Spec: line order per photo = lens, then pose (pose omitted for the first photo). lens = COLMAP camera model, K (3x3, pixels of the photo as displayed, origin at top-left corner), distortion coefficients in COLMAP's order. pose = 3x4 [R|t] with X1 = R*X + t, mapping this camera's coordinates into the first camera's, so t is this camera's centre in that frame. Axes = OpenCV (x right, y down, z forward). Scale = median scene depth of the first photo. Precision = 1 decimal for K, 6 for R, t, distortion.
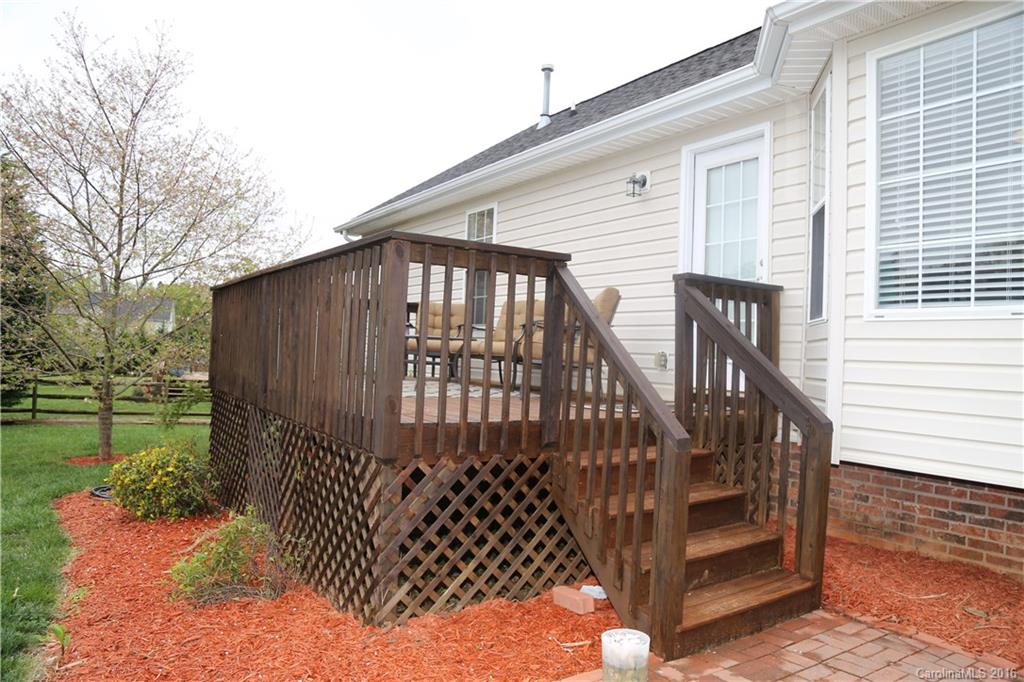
lens RADIAL K [[704.4, 0, 512.5], [0, 704.4, 336.9], [0, 0, 1]] dist [-0.052265, 0.008501]
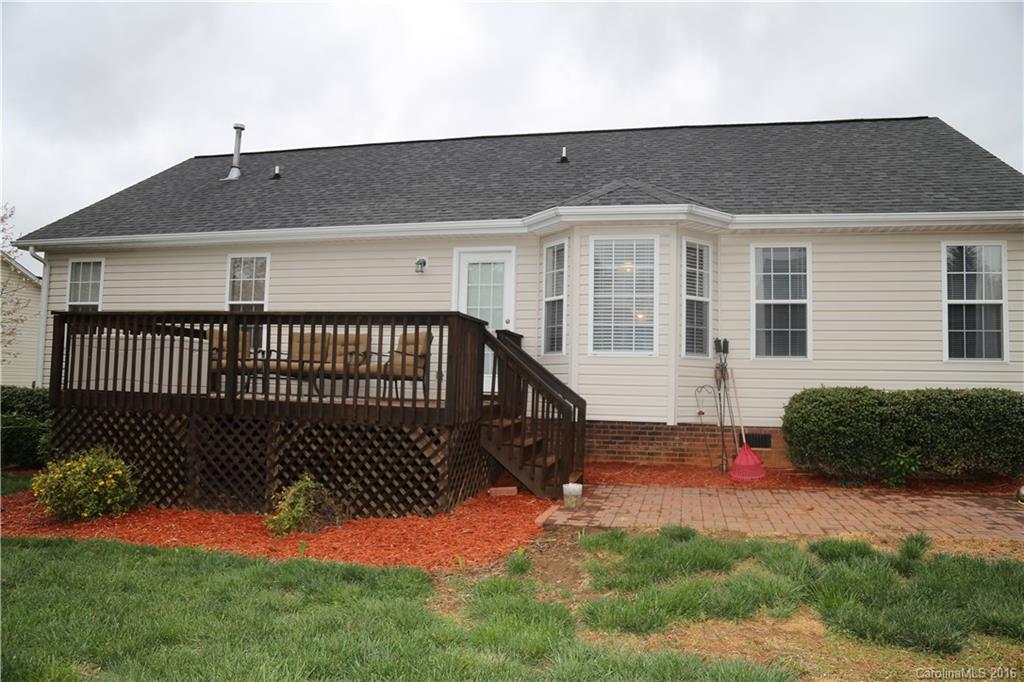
lens RADIAL K [[704.4, 0, 513.0], [0, 704.4, 341.4], [0, 0, 1]] dist [-0.052265, 0.008501]
pose [[0.731751, 0.019669, 0.681288, -1.139891], [-0.009492, 0.999781, -0.018670, -0.024859], [-0.681506, 0.007195, 0.731777, -0.460271]]
